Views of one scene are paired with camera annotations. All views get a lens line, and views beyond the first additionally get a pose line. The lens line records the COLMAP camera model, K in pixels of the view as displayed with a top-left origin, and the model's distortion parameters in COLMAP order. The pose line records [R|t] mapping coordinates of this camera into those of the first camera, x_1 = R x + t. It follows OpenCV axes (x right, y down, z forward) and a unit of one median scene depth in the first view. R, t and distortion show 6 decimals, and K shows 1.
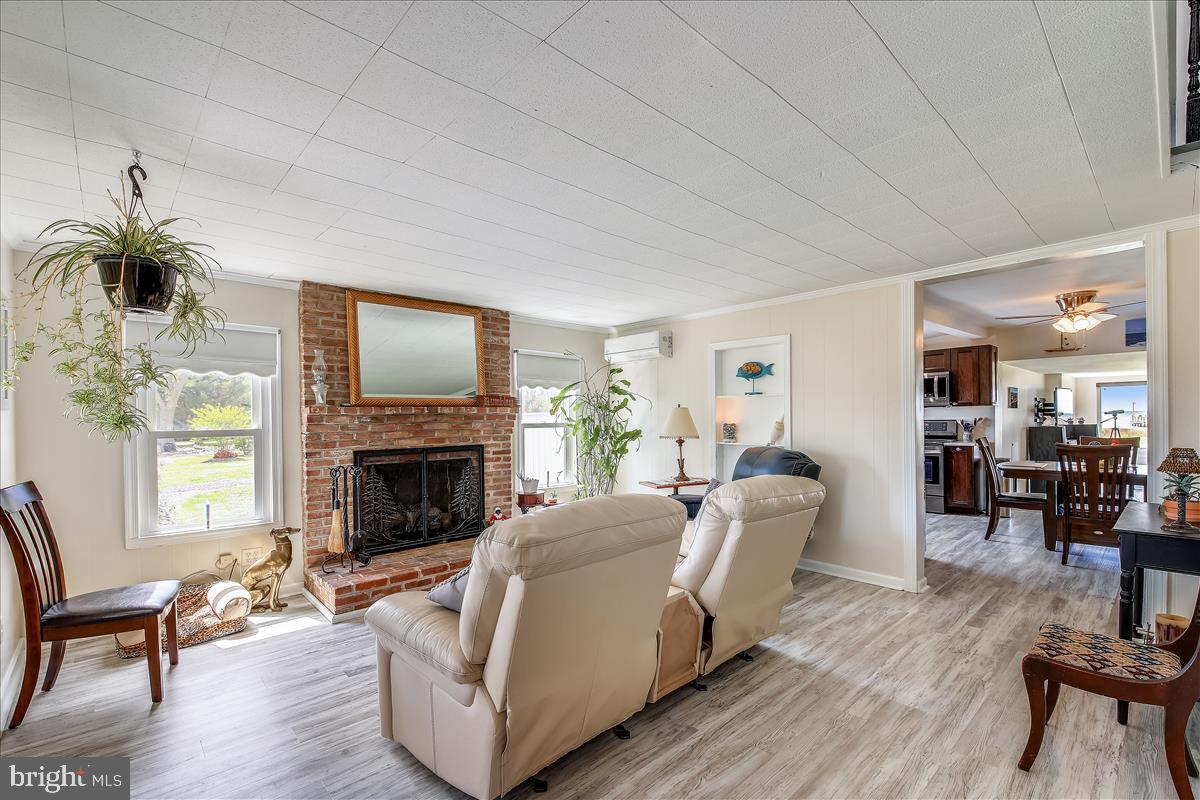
lens RADIAL K [[524.6, 0, 583.3], [0, 524.6, 427.2], [0, 0, 1]] dist [-0.000291, -0.000507]
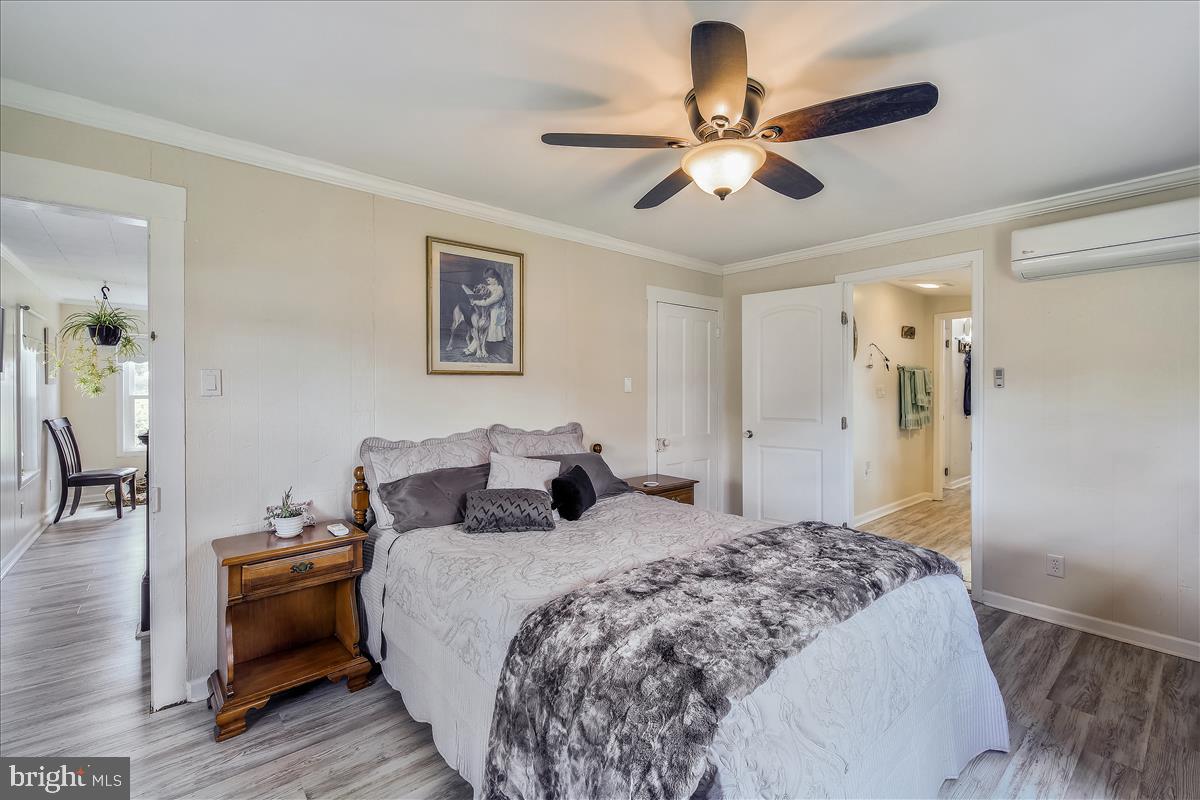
lens RADIAL K [[524.6, 0, 601.4], [0, 524.6, 394.9], [0, 0, 1]] dist [-0.000291, -0.000507]
pose [[0.998922, 0.011817, -0.044896, 1.333776], [-0.011757, 0.999930, 0.001612, -0.018864], [0.044912, -0.001082, 0.998990, -1.133817]]
